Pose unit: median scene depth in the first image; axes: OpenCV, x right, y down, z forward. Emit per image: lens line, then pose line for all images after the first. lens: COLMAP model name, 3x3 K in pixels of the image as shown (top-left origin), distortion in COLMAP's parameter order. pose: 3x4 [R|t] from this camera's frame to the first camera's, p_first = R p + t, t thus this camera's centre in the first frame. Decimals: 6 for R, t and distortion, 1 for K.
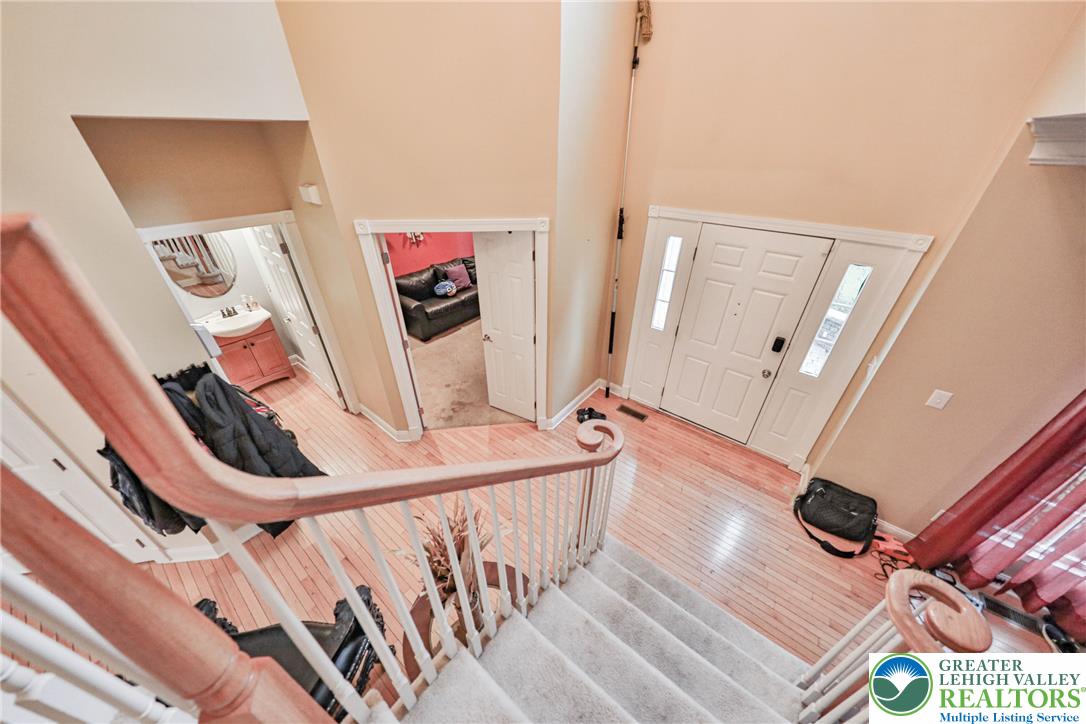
lens RADIAL K [[375.0, 0, 542.4], [0, 375.0, 359.6], [0, 0, 1]] dist [0.017740, -0.006884]
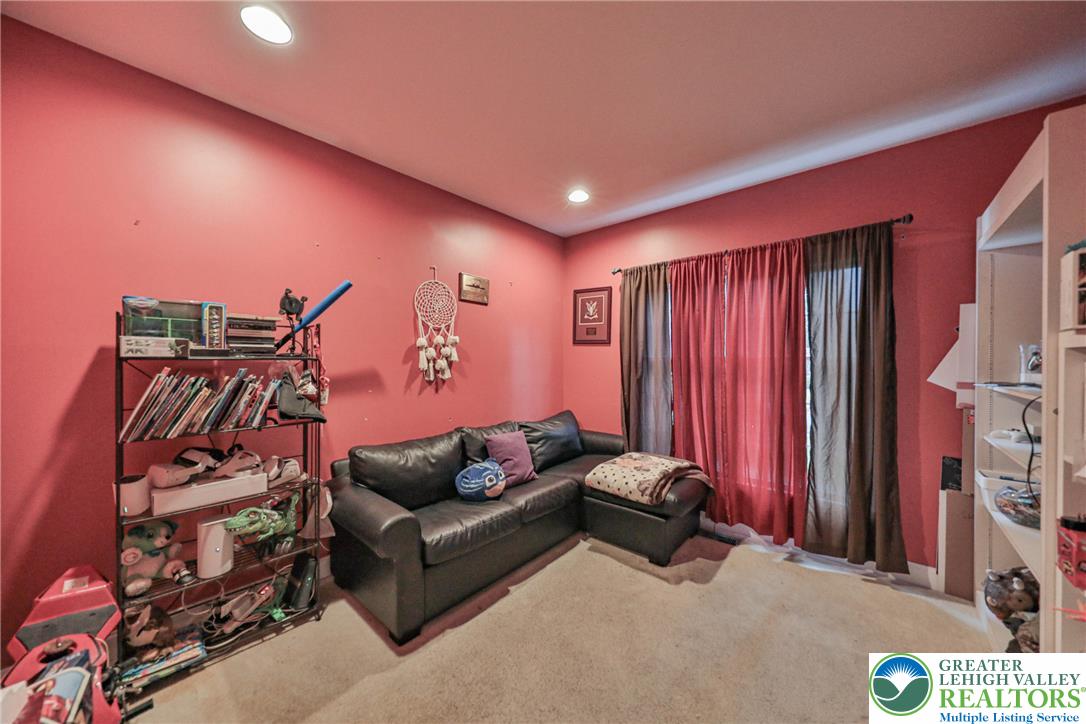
lens RADIAL K [[375.0, 0, 542.4], [0, 375.0, 359.6], [0, 0, 1]] dist [0.017740, -0.006884]
pose [[0.998227, 0.008315, -0.058931, -0.165847], [-0.037684, 0.854717, -0.517724, -0.086787], [0.046064, 0.519027, 0.853515, 0.571483]]
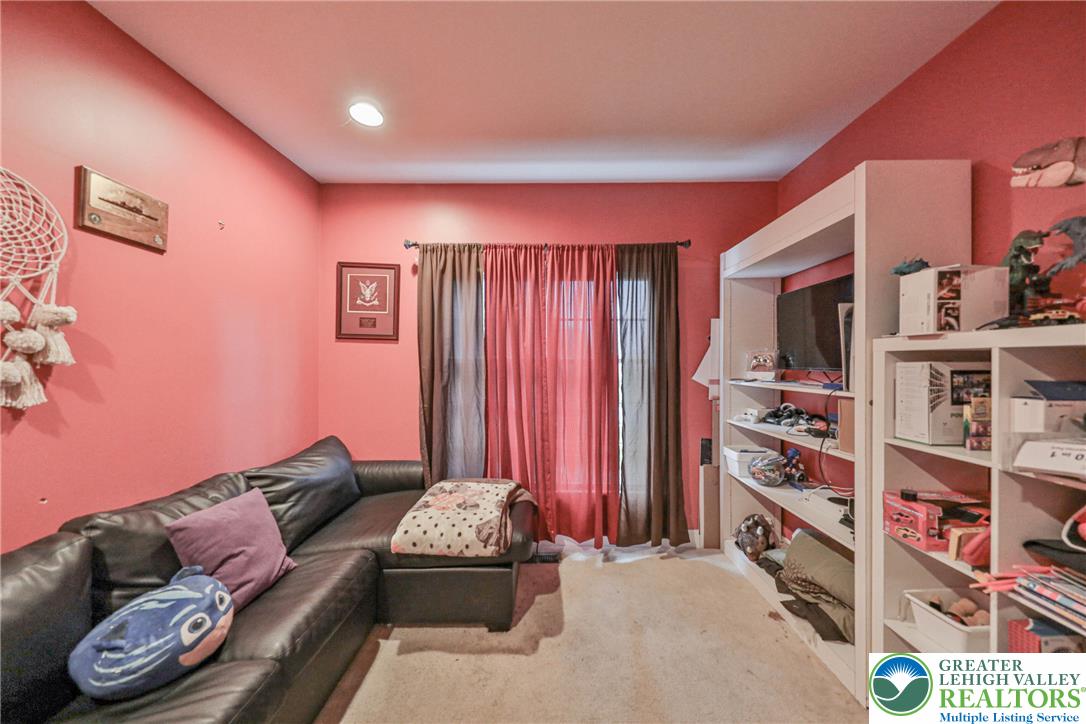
lens RADIAL K [[358.6, 0, 542.5], [0, 358.6, 361.7], [0, 0, 1]] dist [0.017920, -0.005086]
pose [[0.791739, 0.009940, 0.610778, -0.221665], [0.311023, 0.854000, -0.417071, -0.169313], [-0.525750, 0.520178, 0.673054, 0.710243]]
